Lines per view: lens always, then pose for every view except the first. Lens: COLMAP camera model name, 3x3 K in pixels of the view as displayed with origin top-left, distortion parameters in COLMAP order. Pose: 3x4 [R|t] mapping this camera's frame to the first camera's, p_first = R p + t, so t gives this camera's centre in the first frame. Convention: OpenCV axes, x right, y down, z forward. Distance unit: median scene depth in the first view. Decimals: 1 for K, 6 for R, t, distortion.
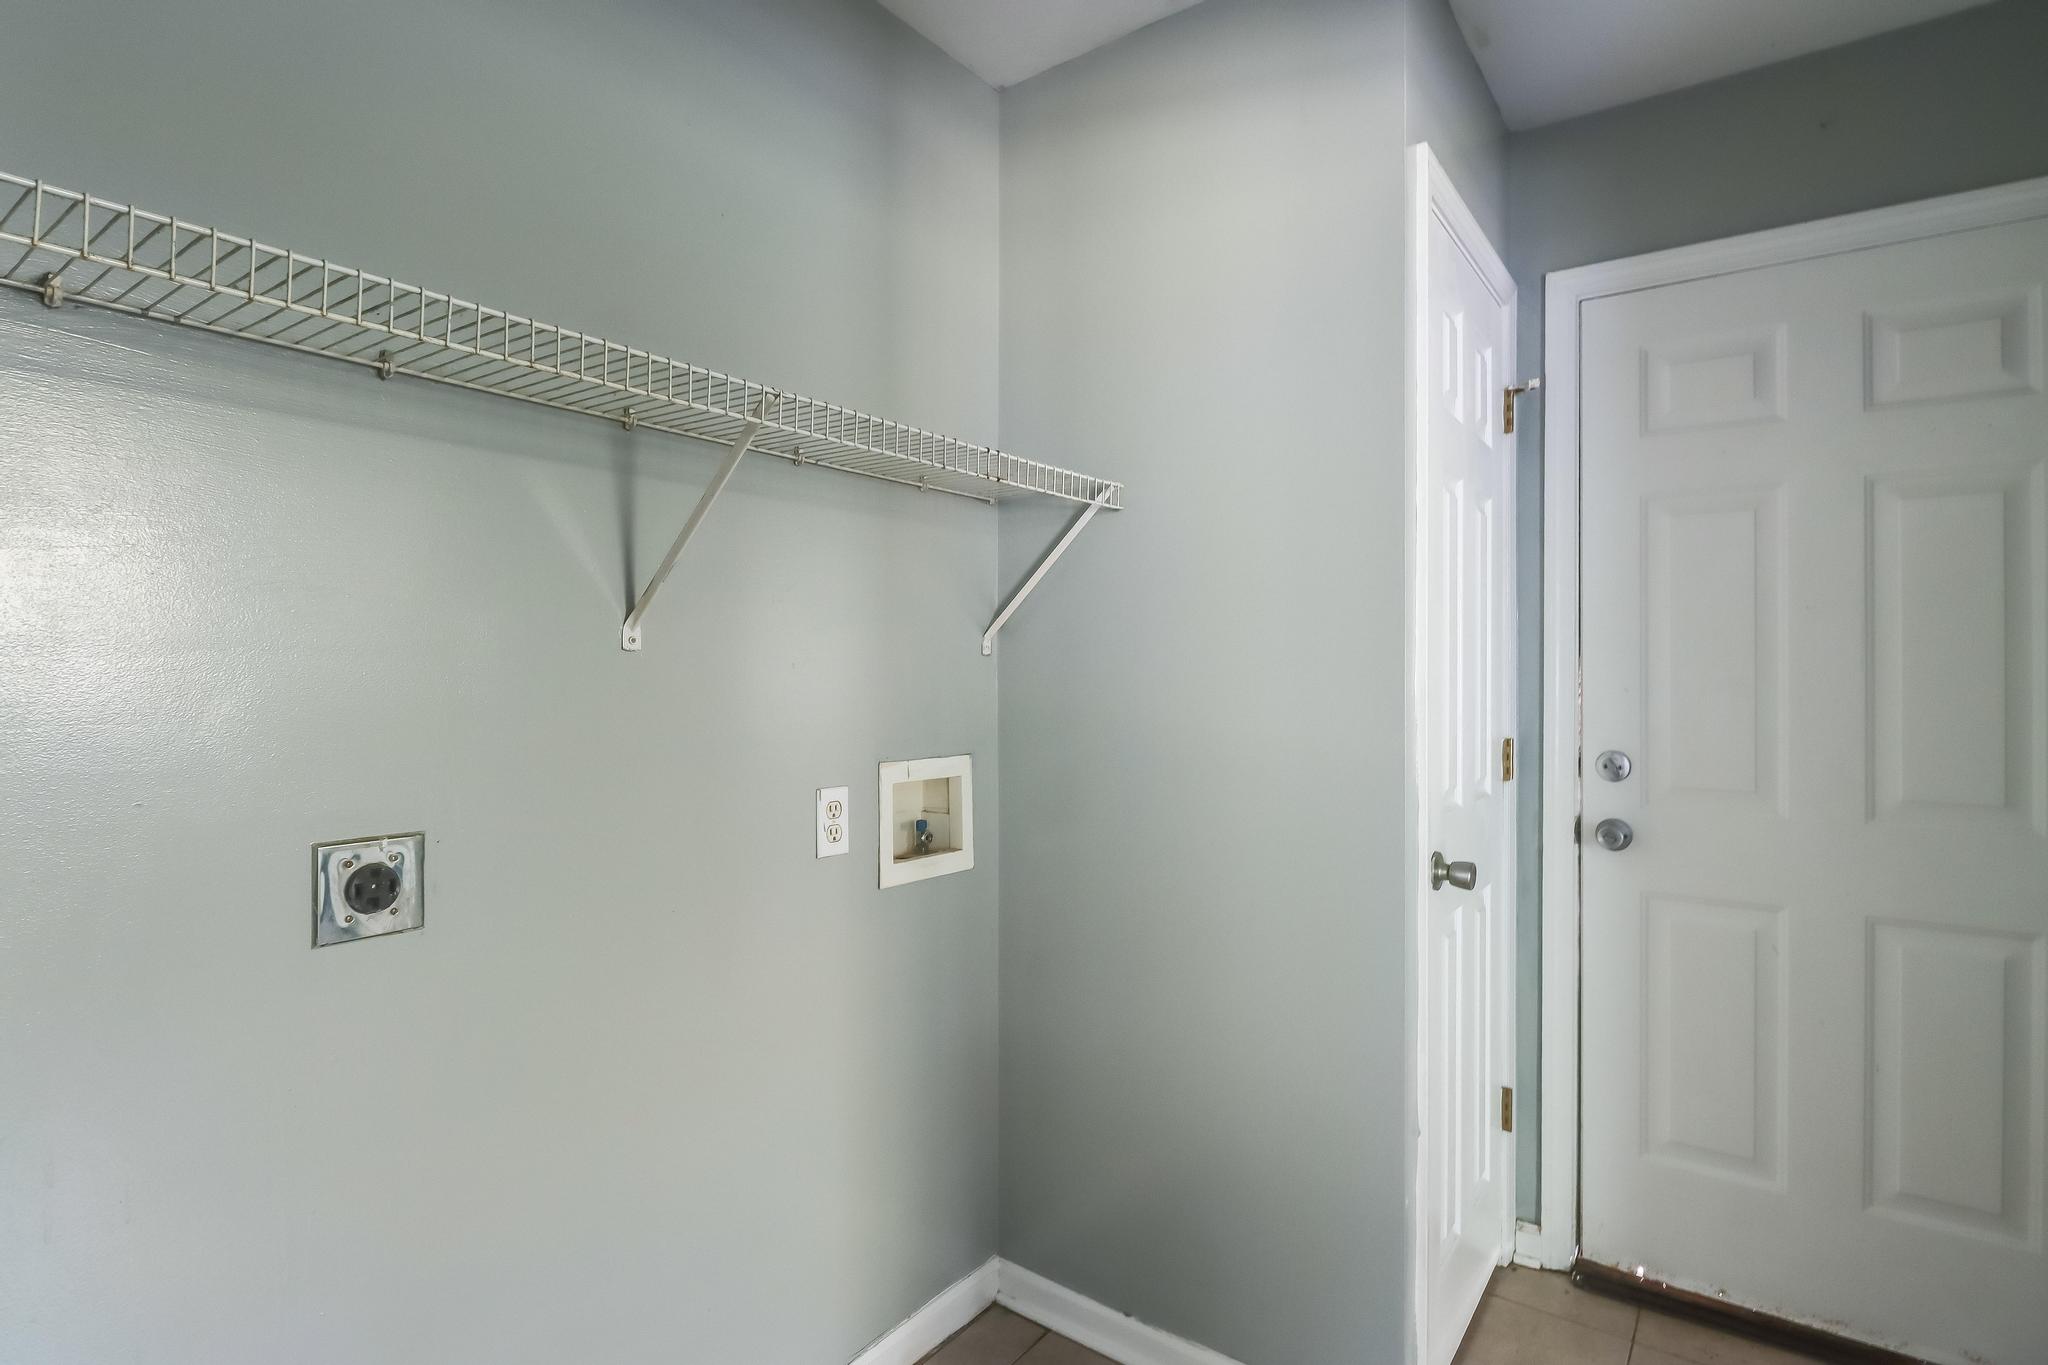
lens RADIAL K [[960.6, 0, 1008.4], [0, 960.6, 660.4], [0, 0, 1]] dist [0.000144, -0.000322]
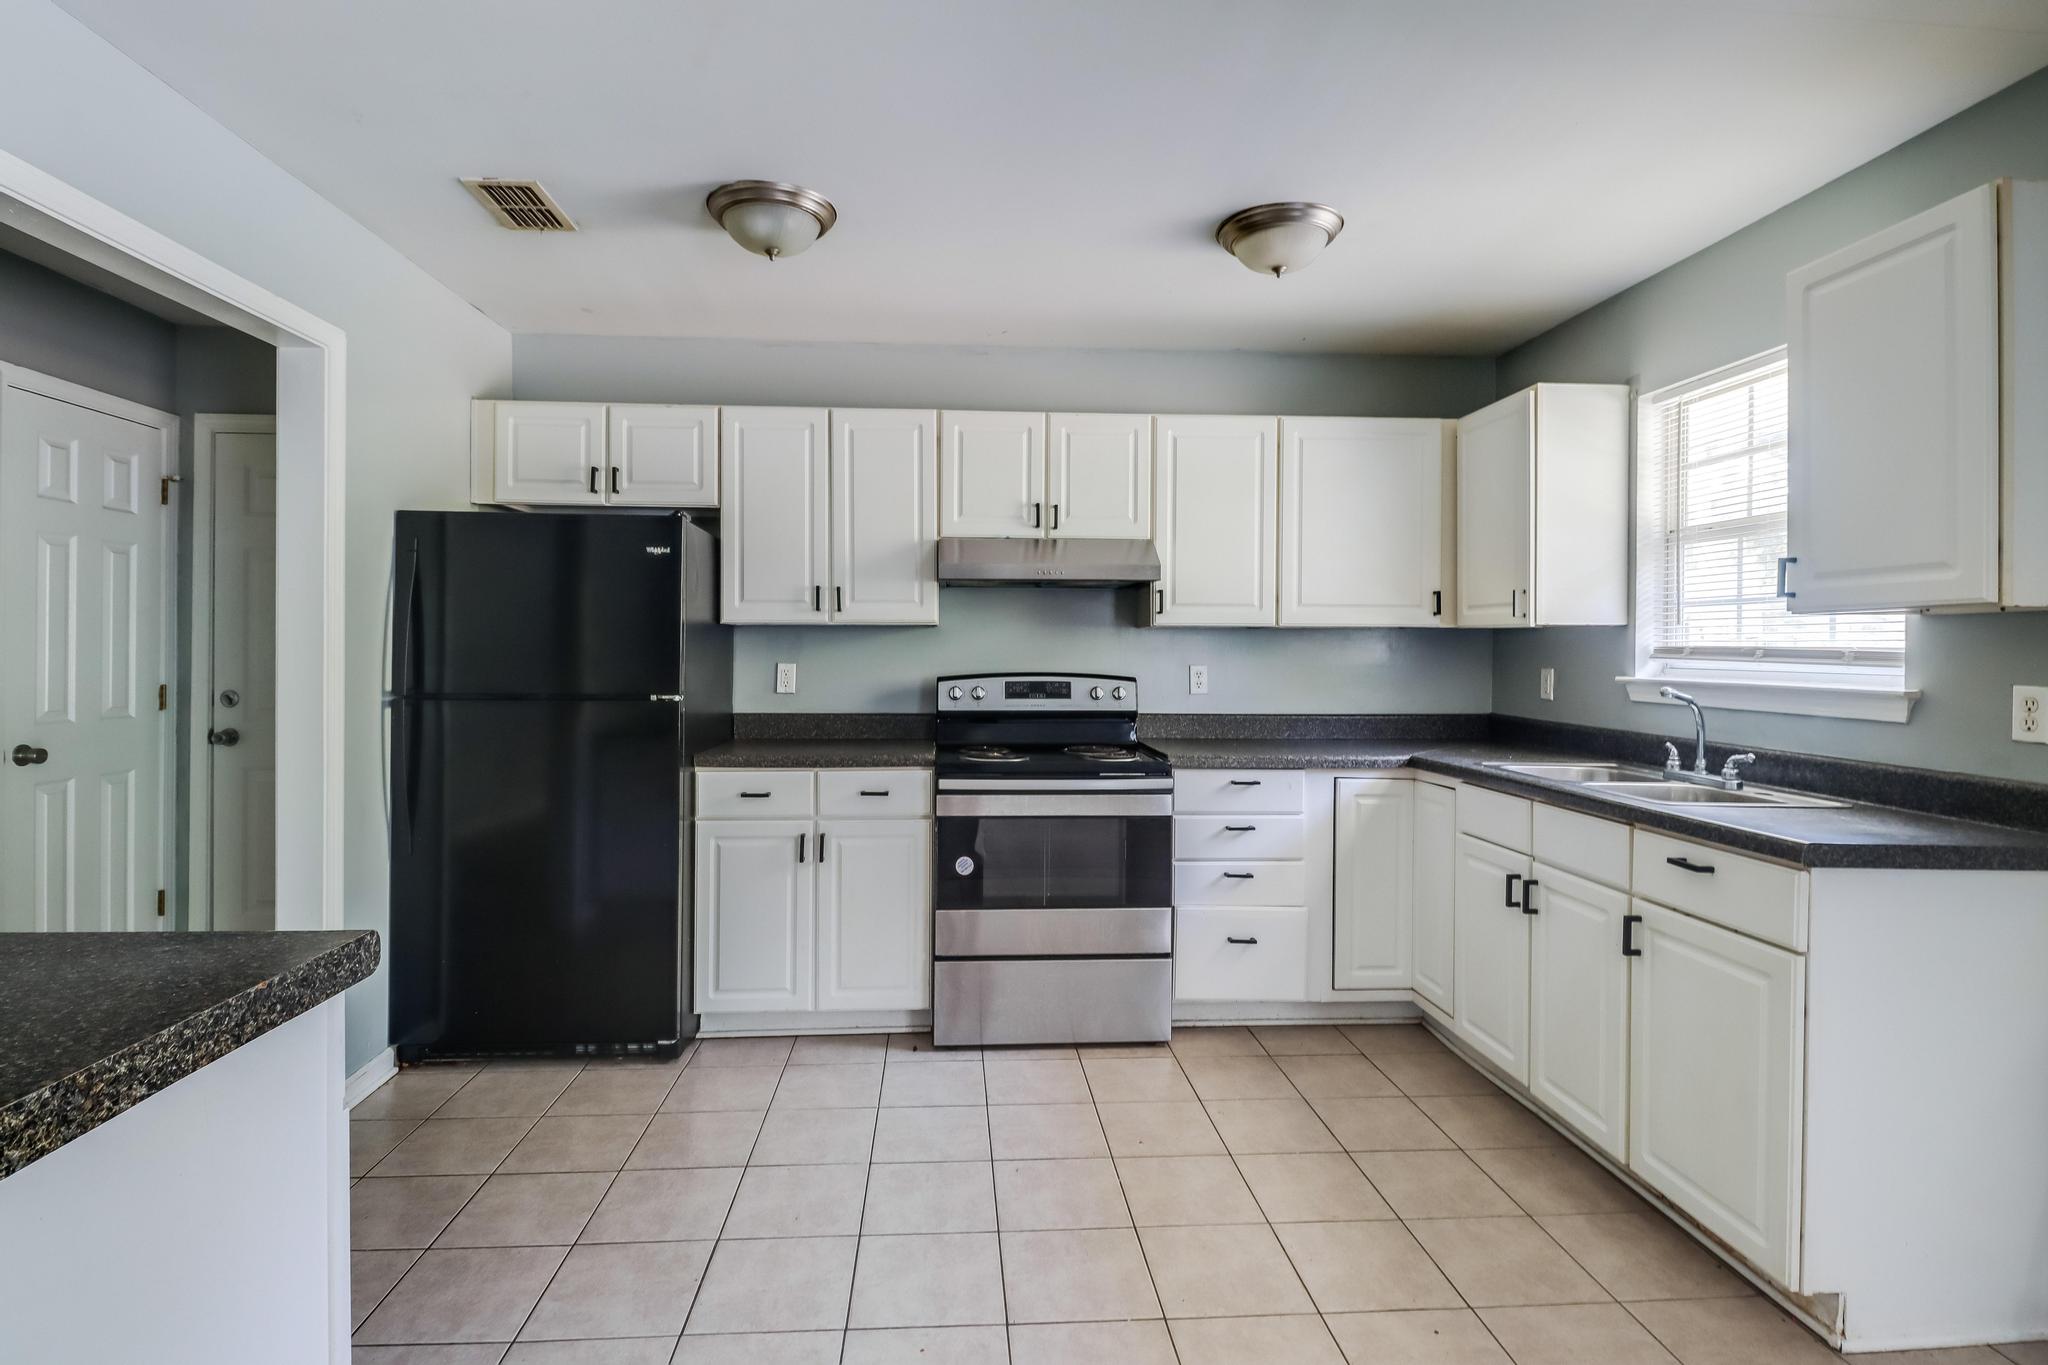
lens RADIAL K [[993.8, 0, 1008.0], [0, 993.8, 655.6], [0, 0, 1]] dist [0.000556, -0.000173]
pose [[0.780624, 0.000487, 0.625001, 0.594876], [-0.004955, 0.999973, 0.005410, 0.013782], [-0.624981, -0.007320, 0.780605, -1.310023]]
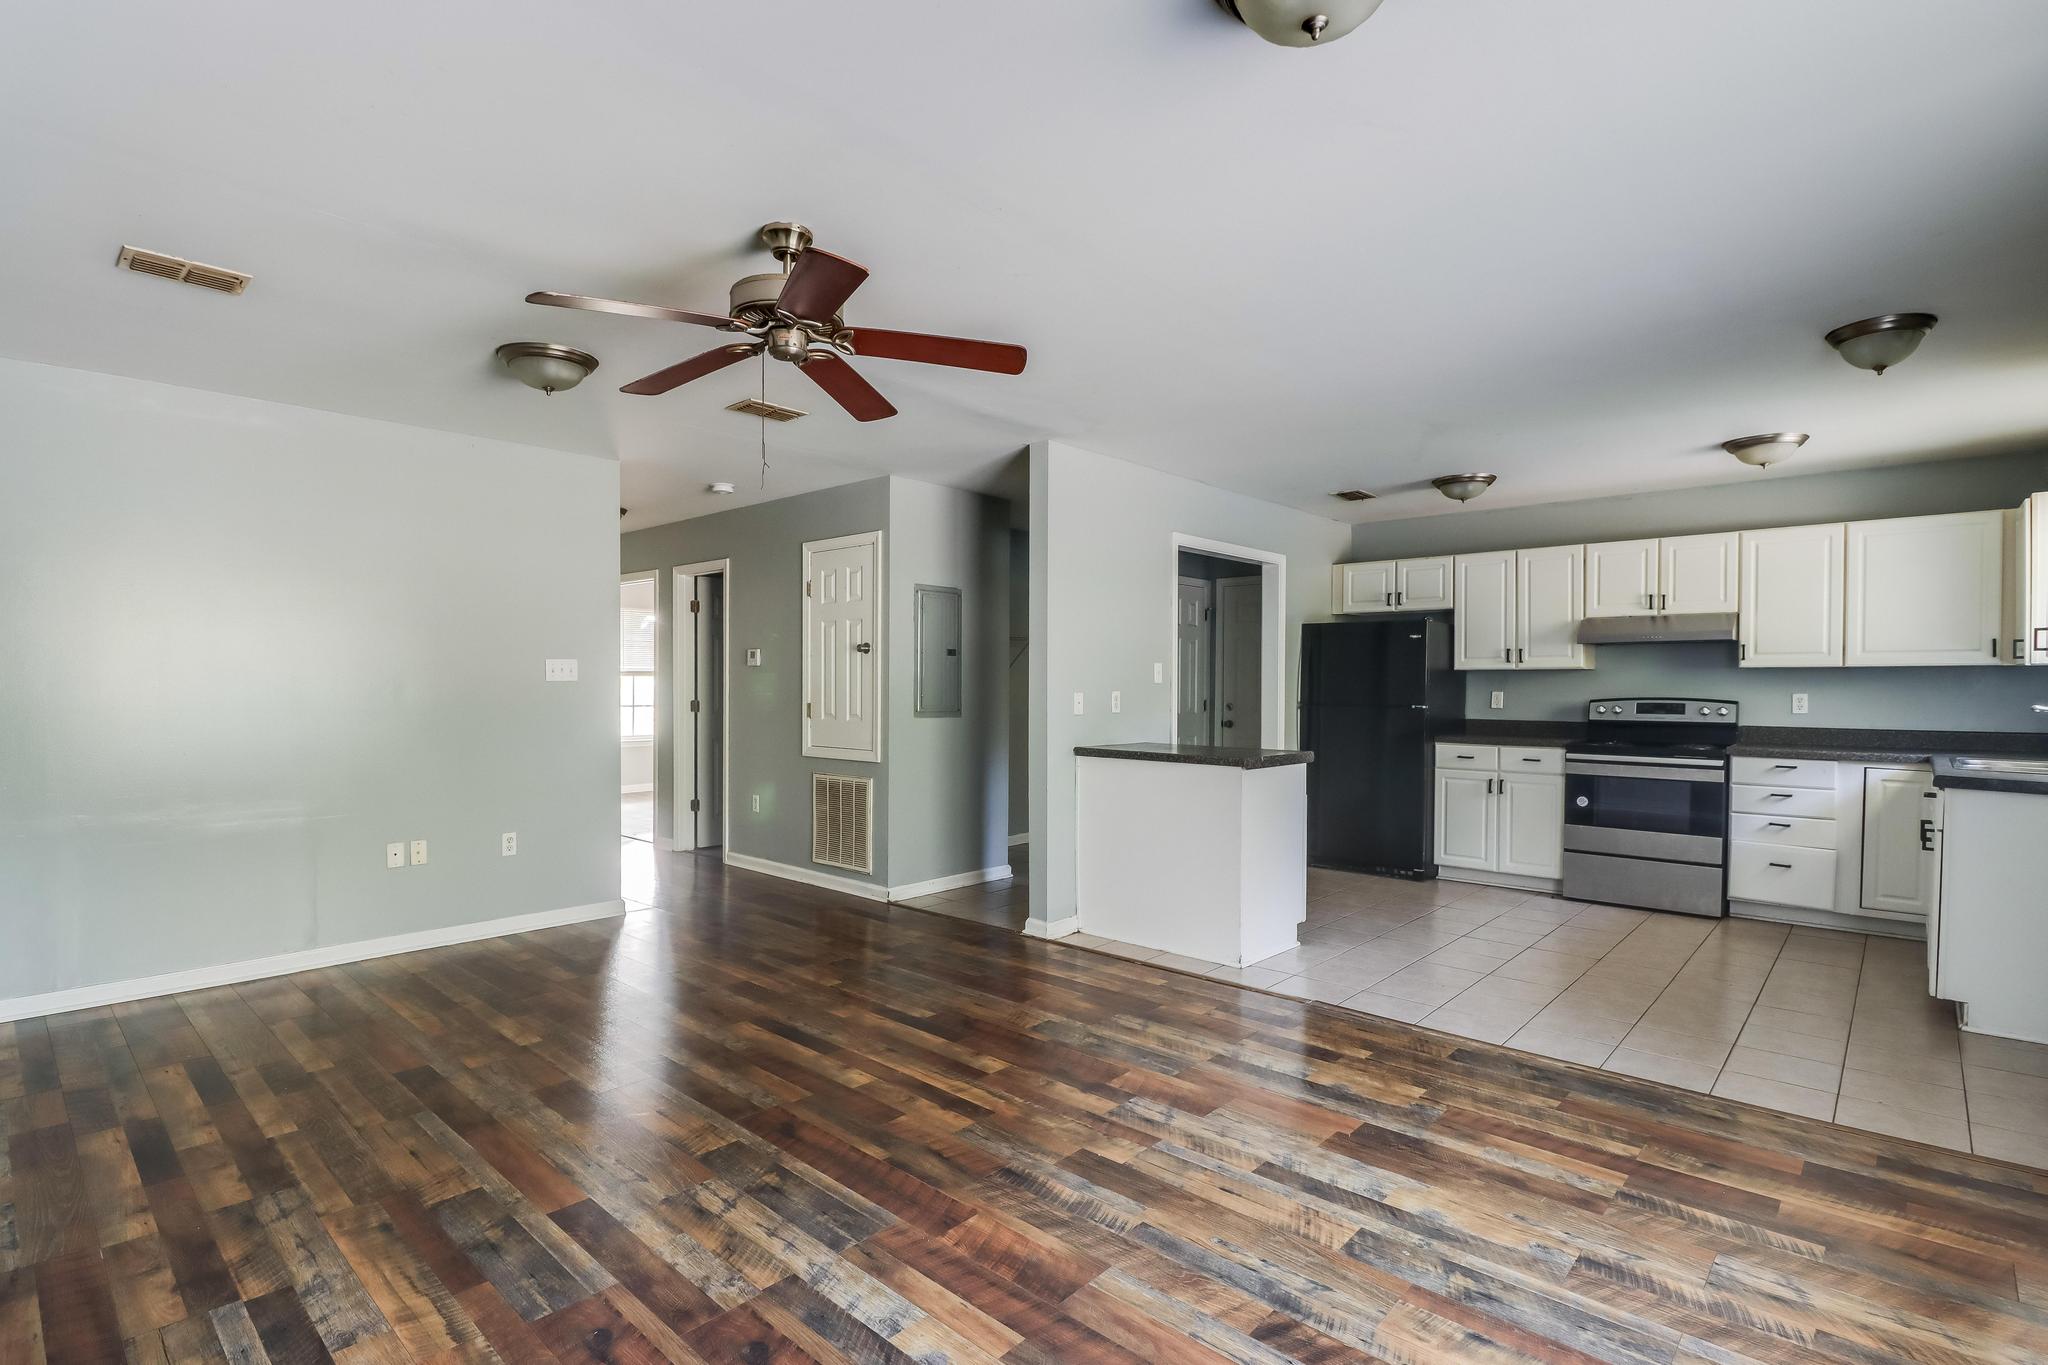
lens RADIAL K [[979.3, 0, 997.1], [0, 979.3, 703.2], [0, 0, 1]] dist [0.000417, -0.012701]
pose [[0.990412, 0.004529, -0.138072, 0.235520], [-0.001650, 0.999779, 0.020958, 0.014000], [0.138136, -0.020529, 0.990200, -3.069500]]
